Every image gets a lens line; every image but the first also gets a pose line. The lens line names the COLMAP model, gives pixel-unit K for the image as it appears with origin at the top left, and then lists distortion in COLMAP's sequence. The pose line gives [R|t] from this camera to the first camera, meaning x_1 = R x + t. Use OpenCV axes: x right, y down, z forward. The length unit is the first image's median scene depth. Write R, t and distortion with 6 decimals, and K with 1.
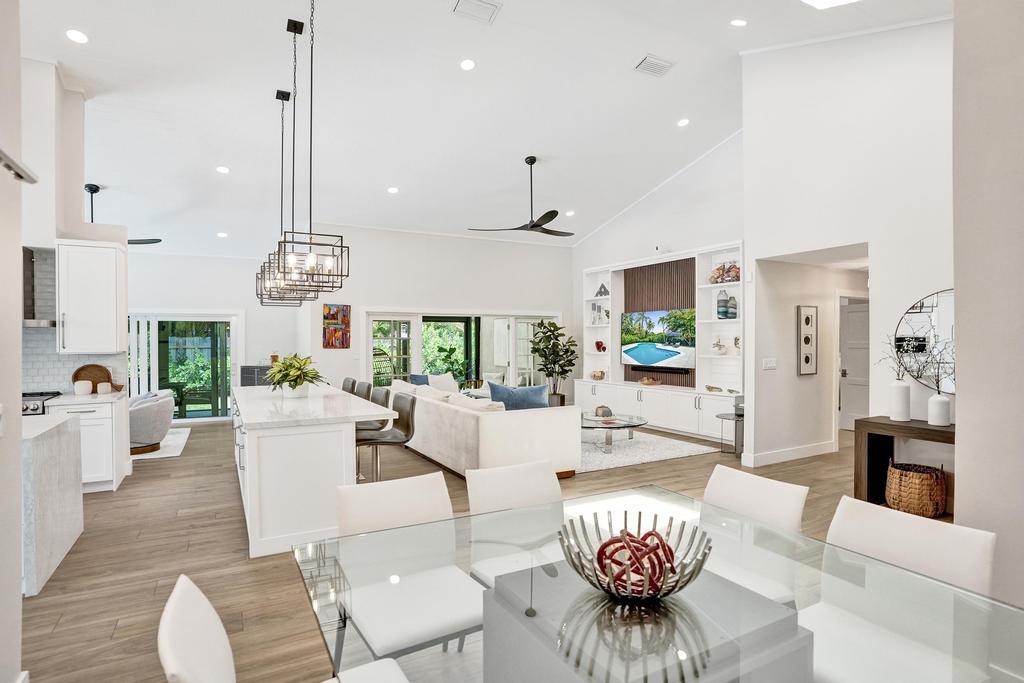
lens RADIAL K [[550.7, 0, 513.4], [0, 550.7, 340.3], [0, 0, 1]] dist [-0.046116, 0.016996]
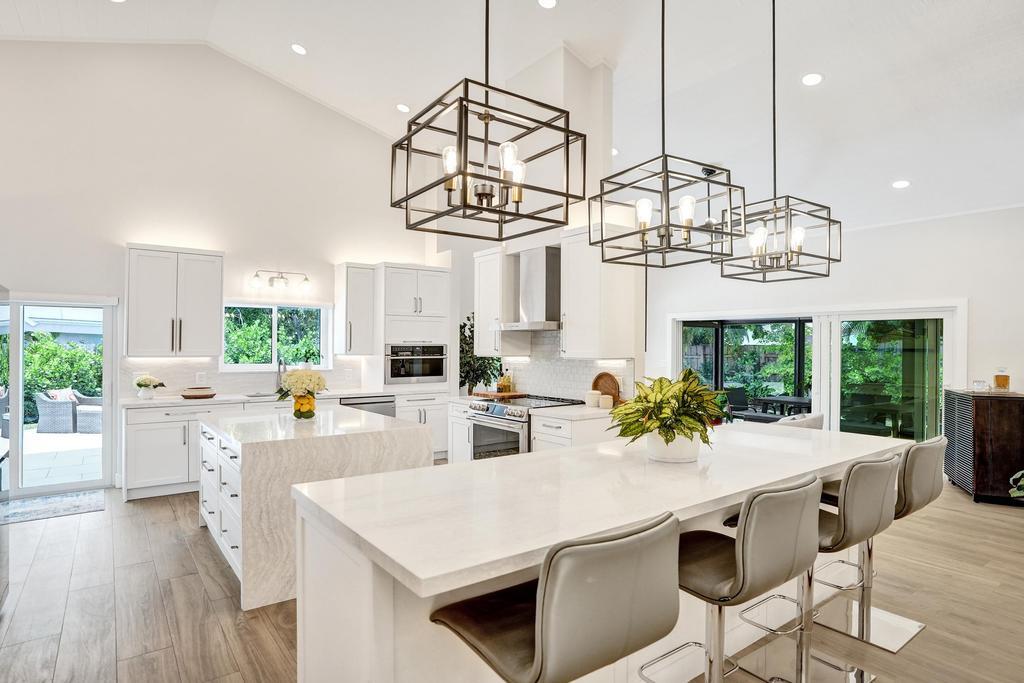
lens RADIAL K [[550.7, 0, 517.2], [0, 550.7, 345.1], [0, 0, 1]] dist [-0.046116, 0.016996]
pose [[0.143103, 0.001935, -0.989706, 0.036522], [-0.009419, 0.999955, 0.000593, 0.001364], [0.989663, 0.009237, 0.143115, 0.445105]]
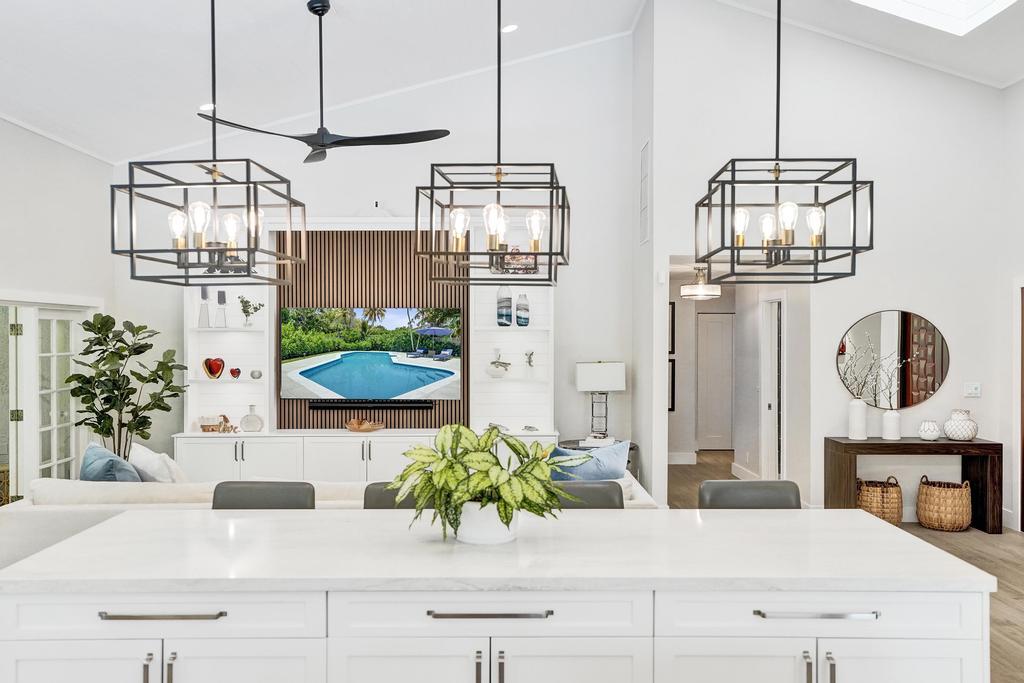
lens RADIAL K [[906.7, 0, 511.9], [0, 906.7, 335.8], [0, 0, 1]] dist [0.025838, 0.022034]
pose [[0.481544, -0.000011, 0.876422, -0.531985], [0.002525, 0.999996, -0.001374, -0.020400], [-0.876419, 0.002874, 0.481542, 0.379493]]
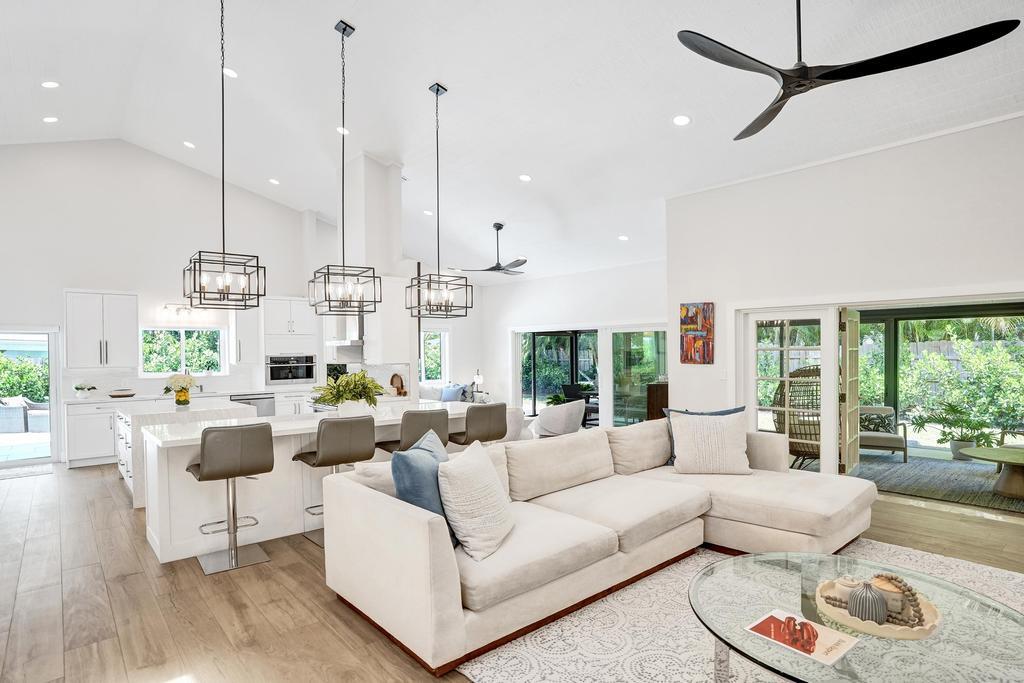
lens RADIAL K [[550.7, 0, 518.4], [0, 550.7, 357.0], [0, 0, 1]] dist [-0.046116, 0.016996]
pose [[0.205732, 0.011557, -0.978540, 0.338365], [0.006972, 0.999888, 0.013275, -0.005369], [0.978584, -0.009554, 0.205628, 0.614440]]
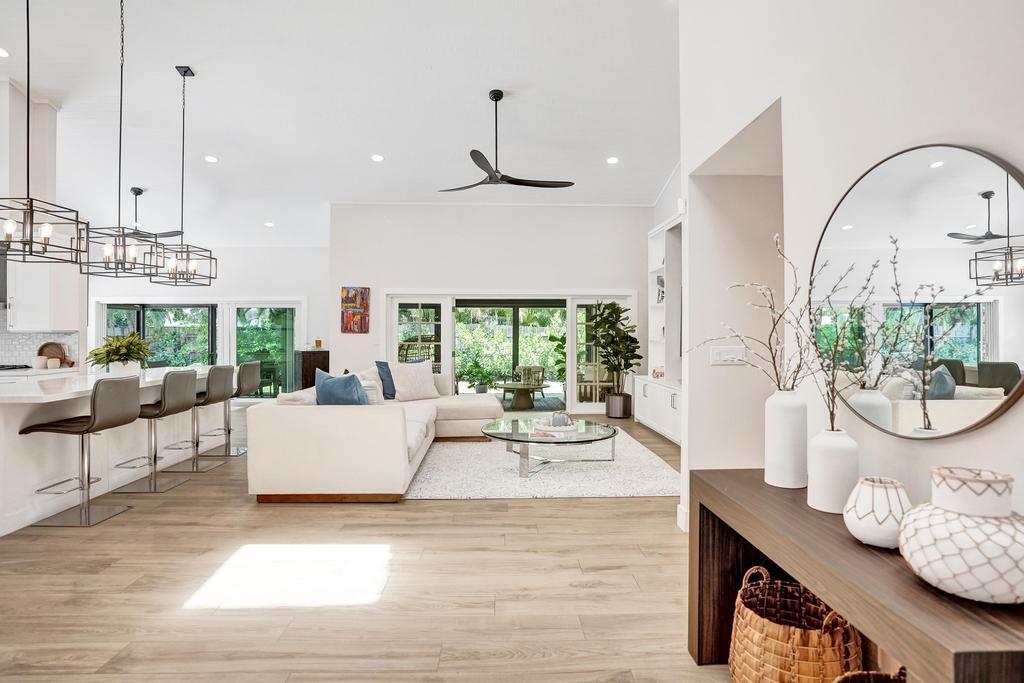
lens RADIAL K [[550.7, 0, 512.3], [0, 550.7, 334.5], [0, 0, 1]] dist [-0.046116, 0.016996]
pose [[0.893616, 0.005406, -0.448800, 0.357406], [-0.004445, 0.999985, 0.003193, 0.012691], [0.448810, -0.000859, 0.893627, 0.257325]]
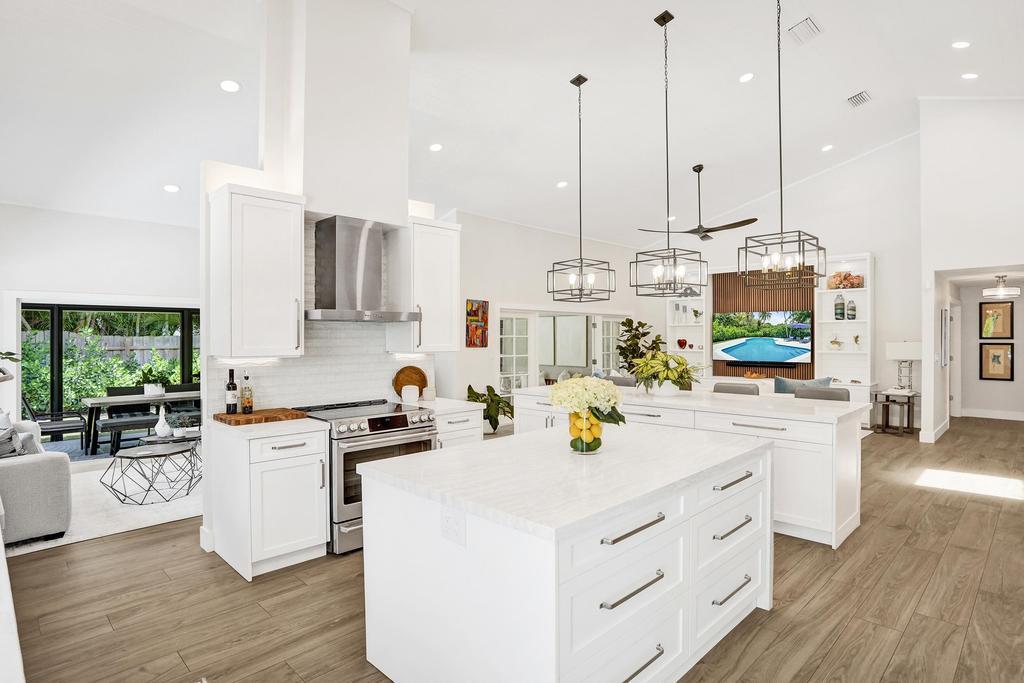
lens RADIAL K [[550.7, 0, 507.5], [0, 550.7, 339.2], [0, 0, 1]] dist [-0.046116, 0.016996]
pose [[0.961279, -0.001646, 0.275571, -0.529564], [0.002075, 0.999997, -0.001265, 0.002477], [-0.275569, 0.001788, 0.961280, 0.075352]]
